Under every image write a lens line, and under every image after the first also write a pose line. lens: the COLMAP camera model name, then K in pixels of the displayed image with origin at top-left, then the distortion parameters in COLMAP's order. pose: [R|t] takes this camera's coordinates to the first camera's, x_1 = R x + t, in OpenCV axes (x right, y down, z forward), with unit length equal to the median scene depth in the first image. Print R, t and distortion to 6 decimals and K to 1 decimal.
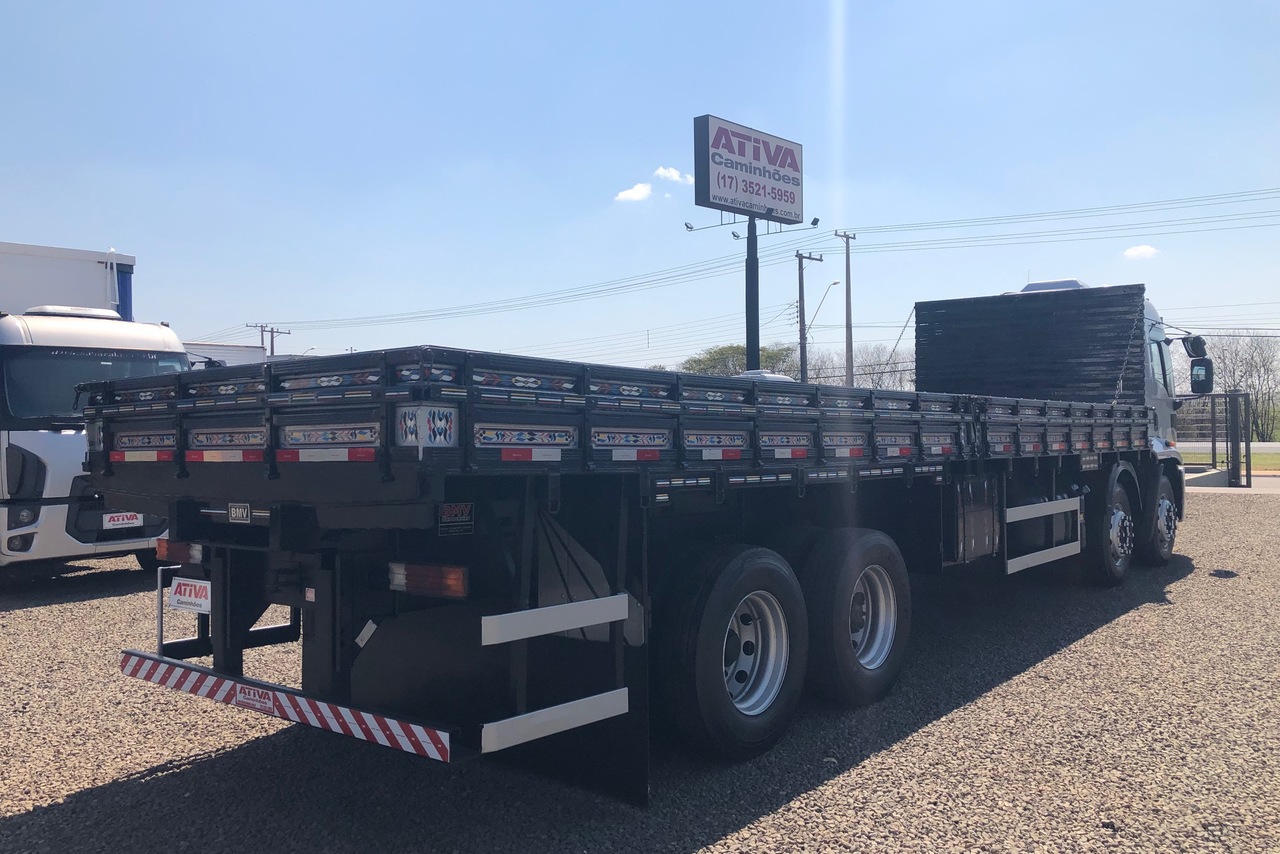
lens RADIAL K [[1044.6, 0, 640.9], [0, 1044.6, 395.9], [0, 0, 1]] dist [0.049851, -0.065962]
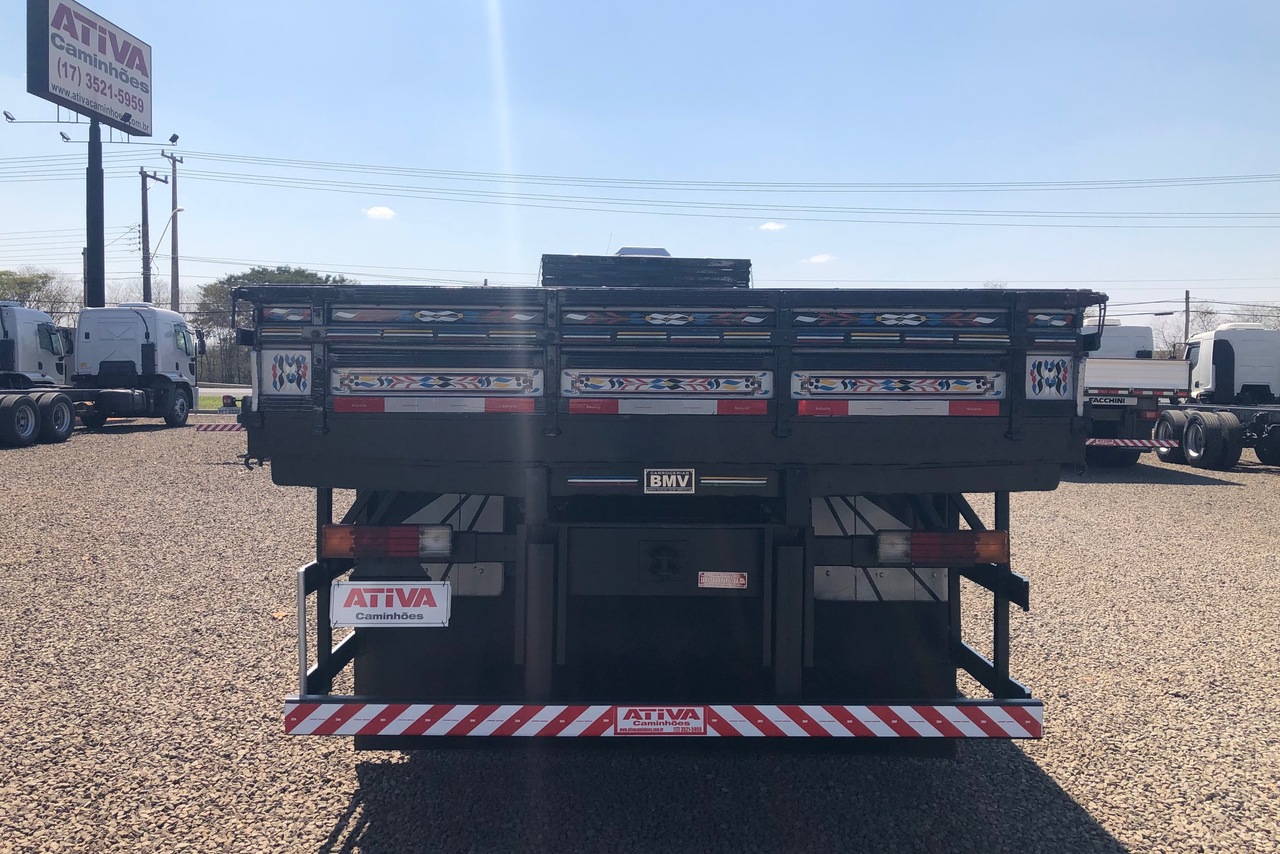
lens RADIAL K [[1044.6, 0, 640.9], [0, 1044.6, 395.9], [0, 0, 1]] dist [0.049851, -0.065962]
pose [[0.764319, 0.013380, 0.644700, -0.104202], [-0.046298, 0.998343, 0.034169, 0.002935], [-0.643174, -0.055965, 0.763672, 0.051986]]
